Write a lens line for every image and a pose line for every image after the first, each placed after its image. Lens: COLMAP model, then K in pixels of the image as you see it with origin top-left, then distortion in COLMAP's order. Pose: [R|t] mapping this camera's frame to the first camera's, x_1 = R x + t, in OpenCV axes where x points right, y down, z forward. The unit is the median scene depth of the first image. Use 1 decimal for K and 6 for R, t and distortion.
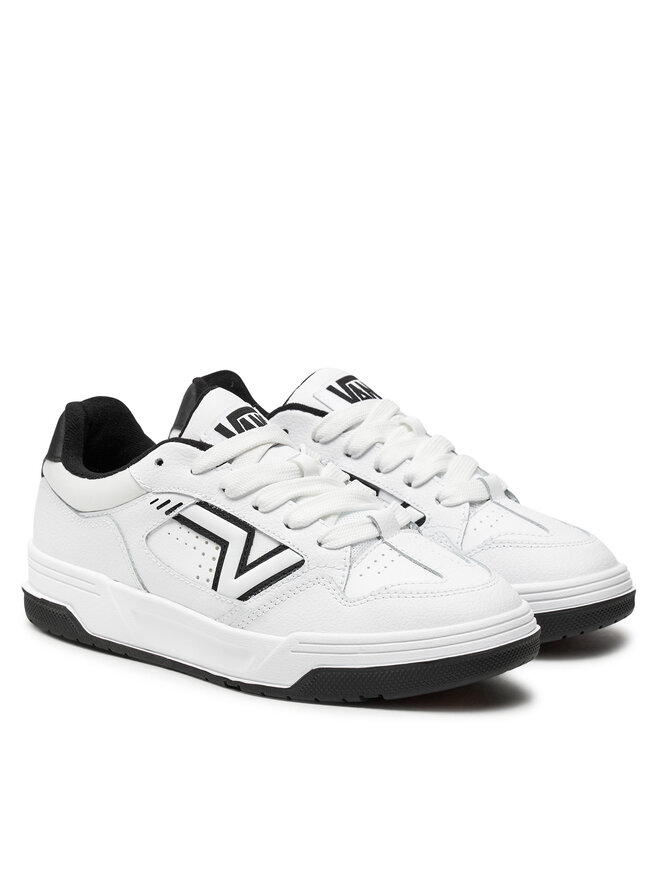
lens RADIAL K [[2576.4, 0, 330.0], [0, 2576.4, 440.0], [0, 0, 1]] dist [0.086335, 0.170257]
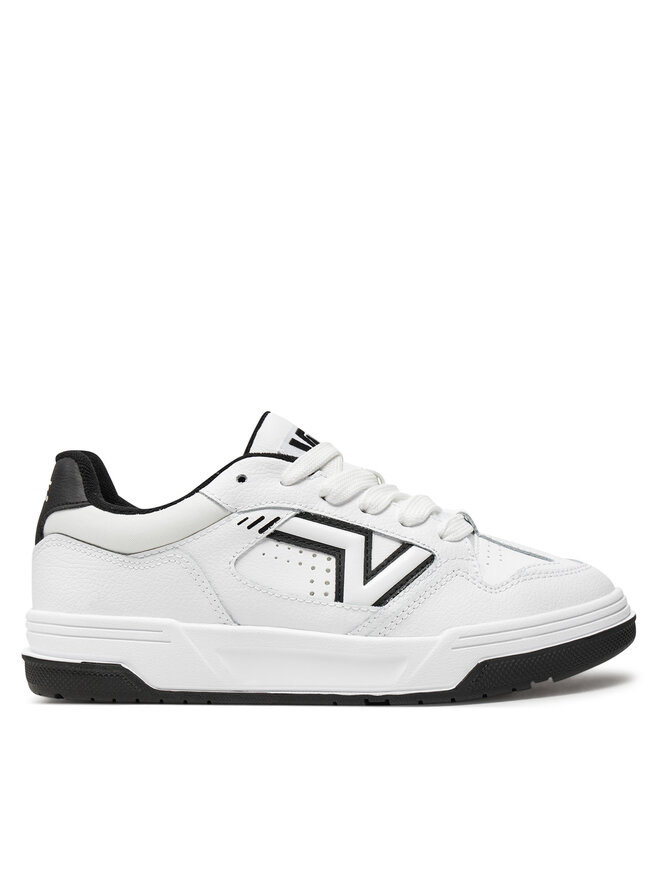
lens RADIAL K [[1461.4, 0, 330.0], [0, 1461.4, 440.0], [0, 0, 1]] dist [-0.000019, 0.009207]
pose [[0.841760, -0.044090, 0.538048, -0.325136], [0.145056, 0.978479, -0.146755, 0.077416], [-0.519999, 0.201579, 0.830040, 0.554224]]
